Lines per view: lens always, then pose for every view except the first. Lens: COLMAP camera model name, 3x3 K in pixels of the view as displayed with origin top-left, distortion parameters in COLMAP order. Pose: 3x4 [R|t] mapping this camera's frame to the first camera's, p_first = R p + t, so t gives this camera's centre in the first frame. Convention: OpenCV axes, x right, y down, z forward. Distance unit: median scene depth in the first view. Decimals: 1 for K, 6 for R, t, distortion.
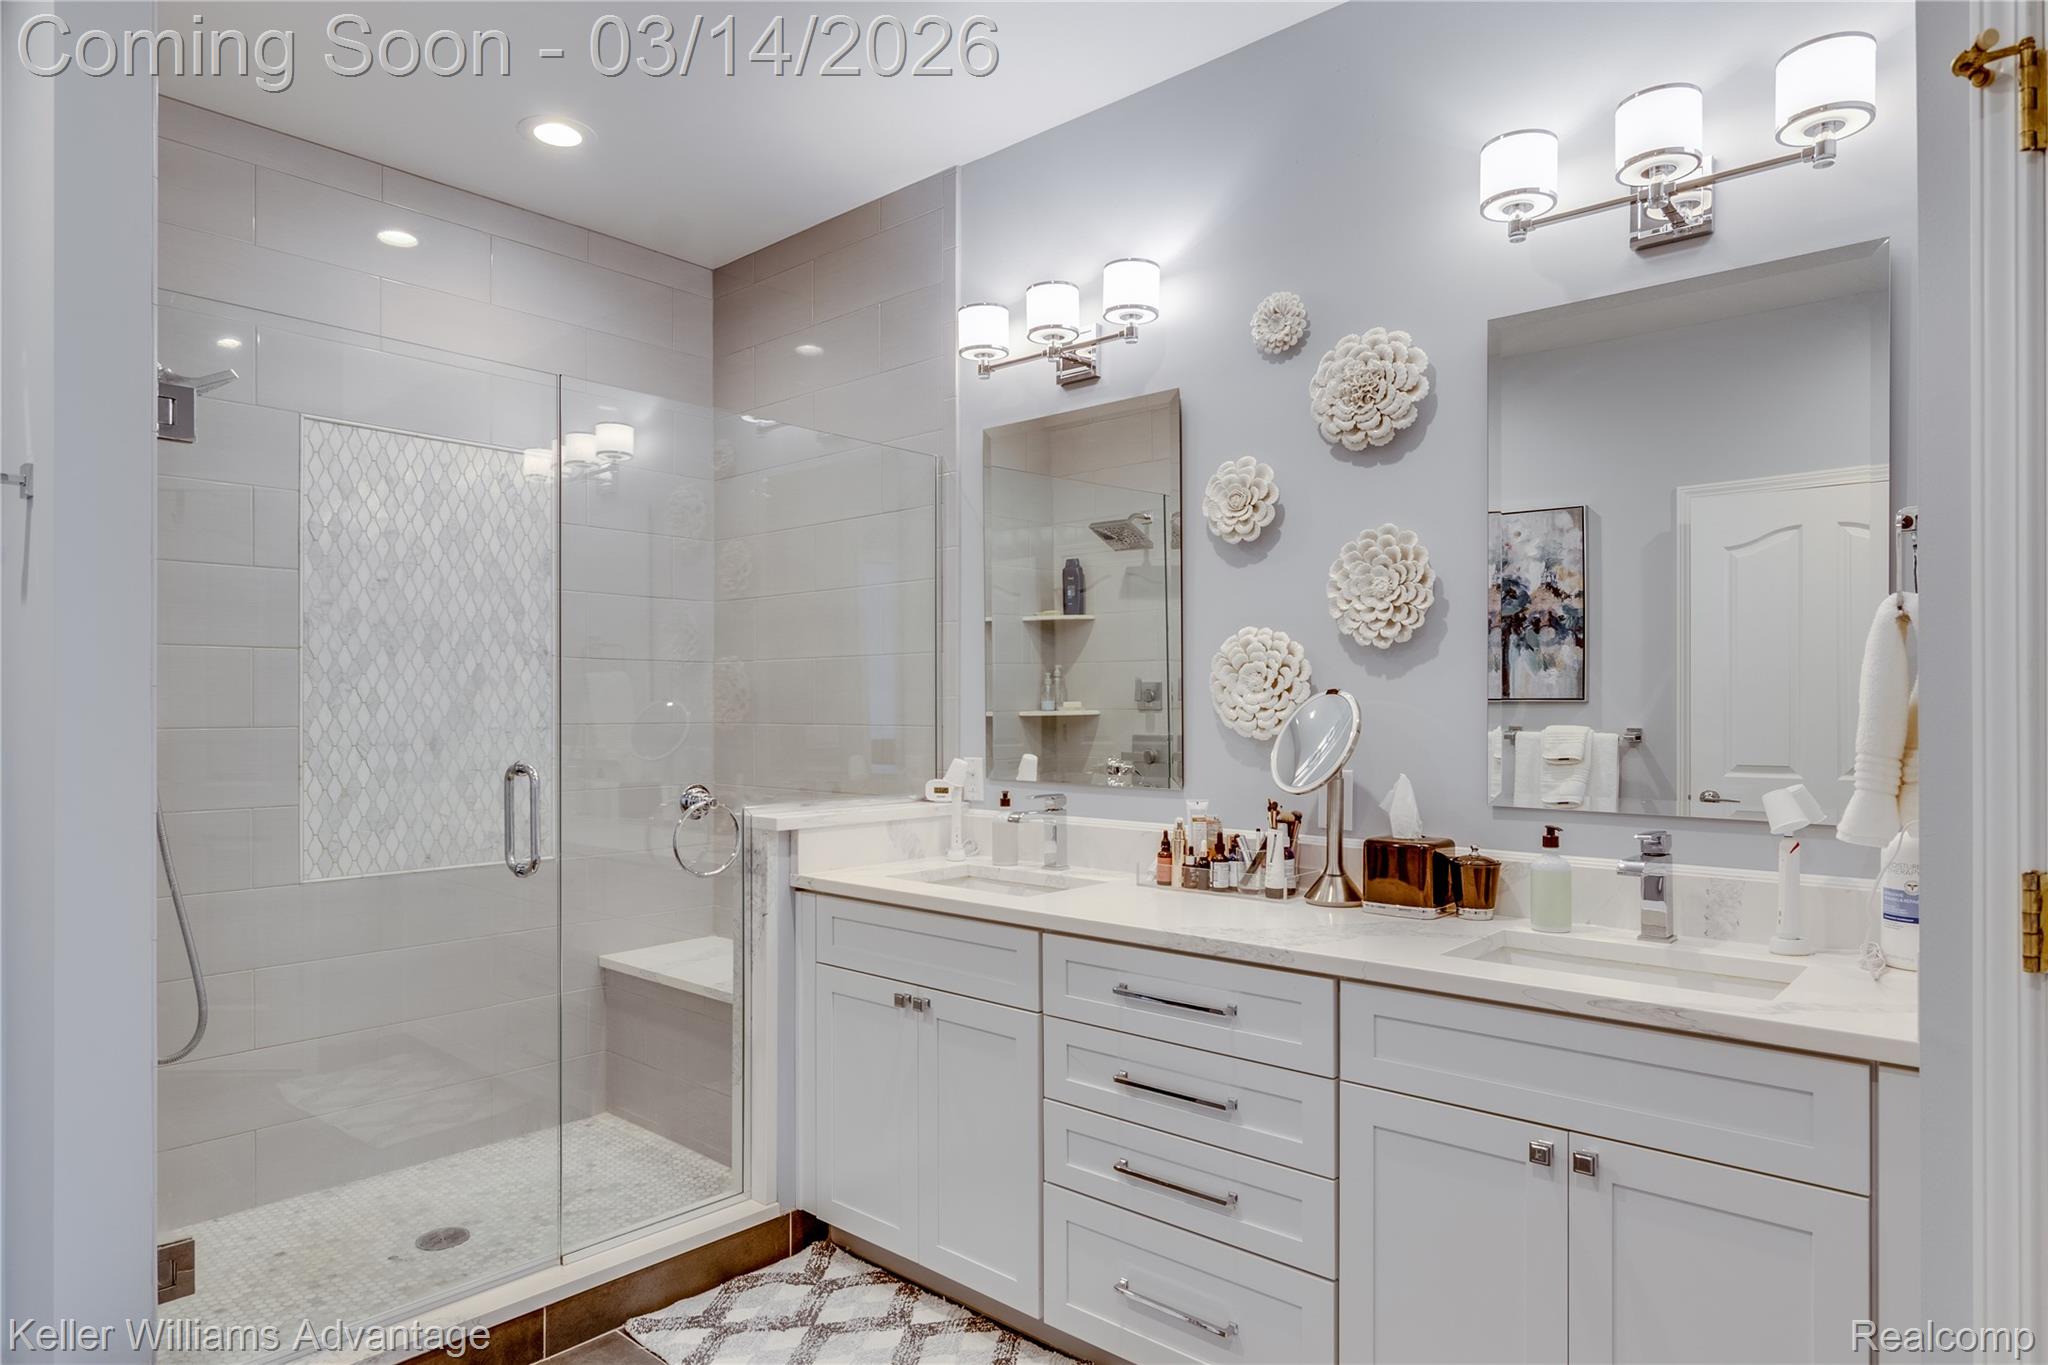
lens RADIAL K [[1183.3, 0, 973.7], [0, 1183.3, 695.2], [0, 0, 1]] dist [0.000952, 0.001717]
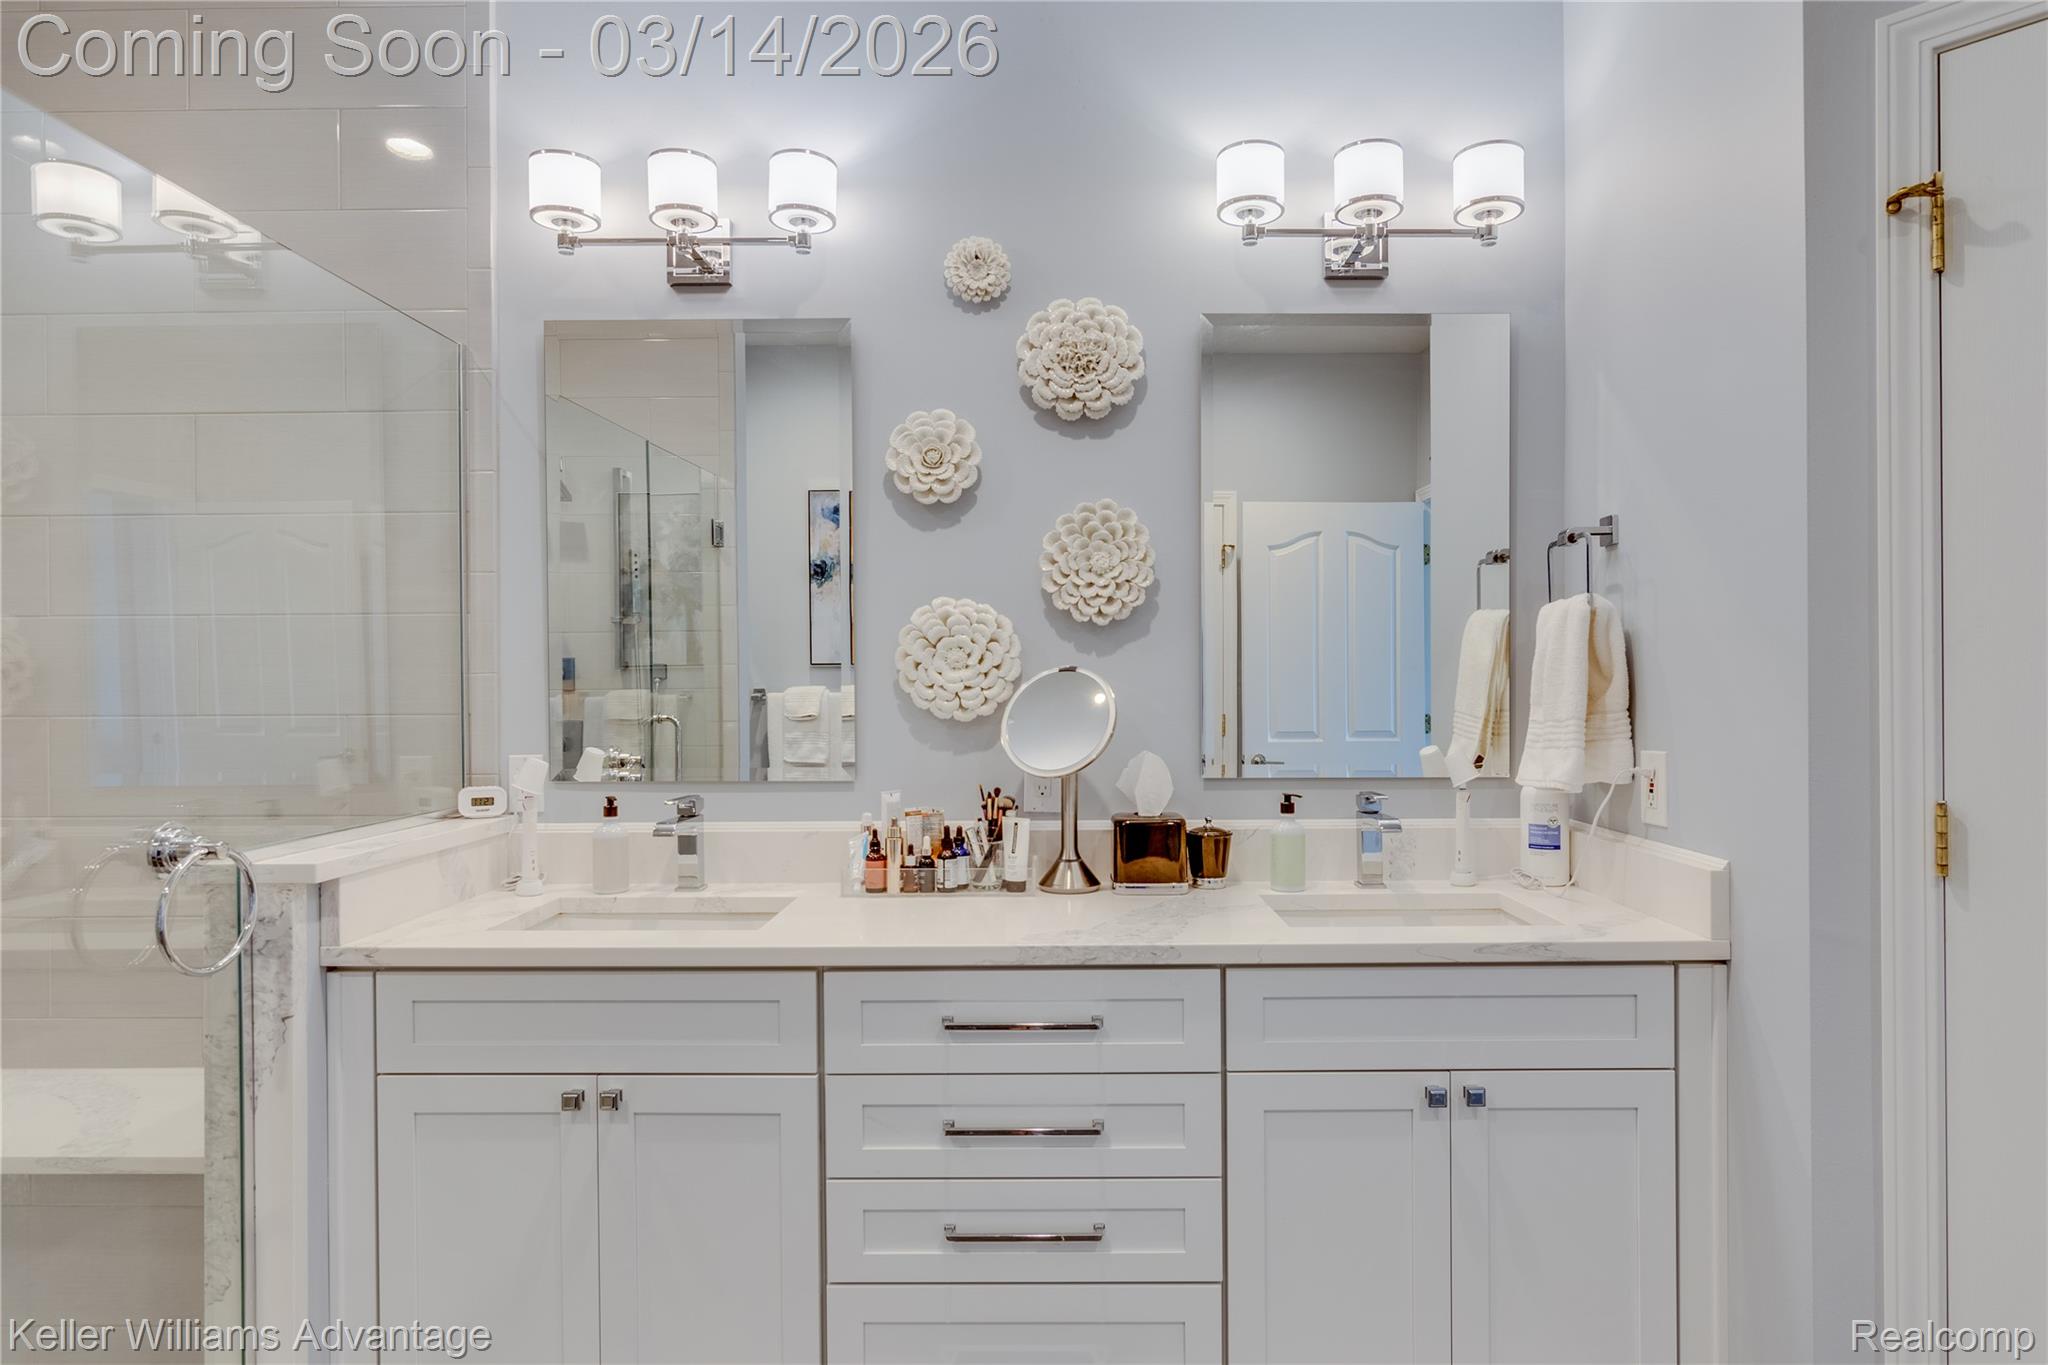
lens RADIAL K [[1160.1, 0, 1024.0], [0, 1160.1, 682.5], [0, 0, 1]] dist [-0.001881, -0.000321]
pose [[0.741908, -0.002279, 0.670498, -0.311923], [-0.001231, 0.999988, 0.004761, 0.003334], [-0.670501, -0.004358, 0.741896, 0.291019]]
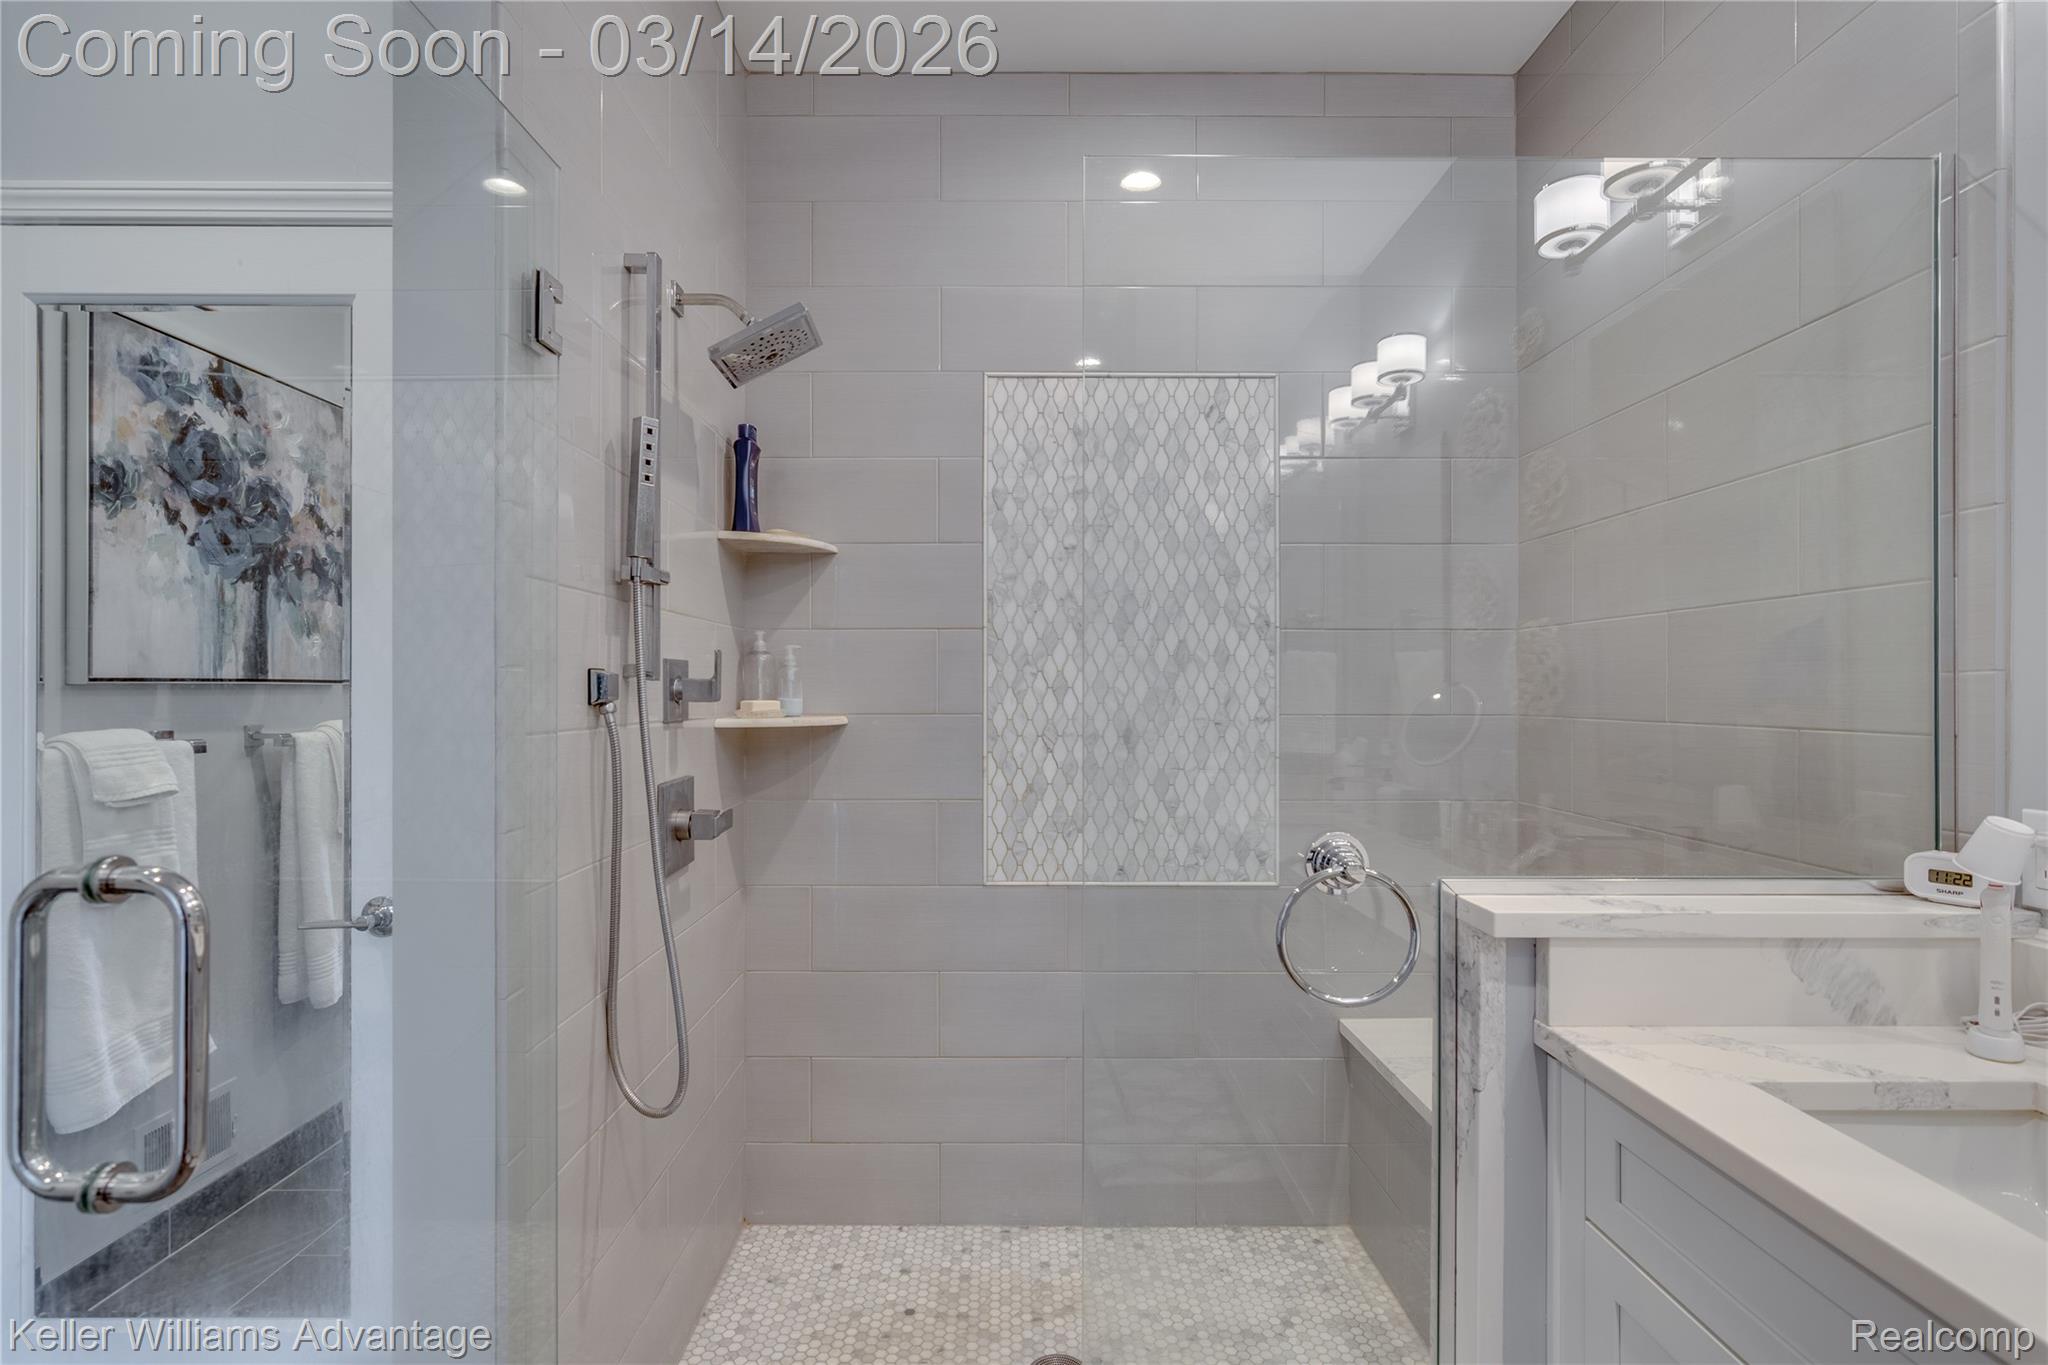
lens RADIAL K [[985.9, 0, 1005.5], [0, 985.9, 690.4], [0, 0, 1]] dist [-0.003252, -0.001051]
pose [[0.684622, -0.000093, -0.728898, -0.001211], [0.006997, 0.999955, 0.006445, 0.004133], [0.728865, -0.009513, 0.684592, 0.574346]]
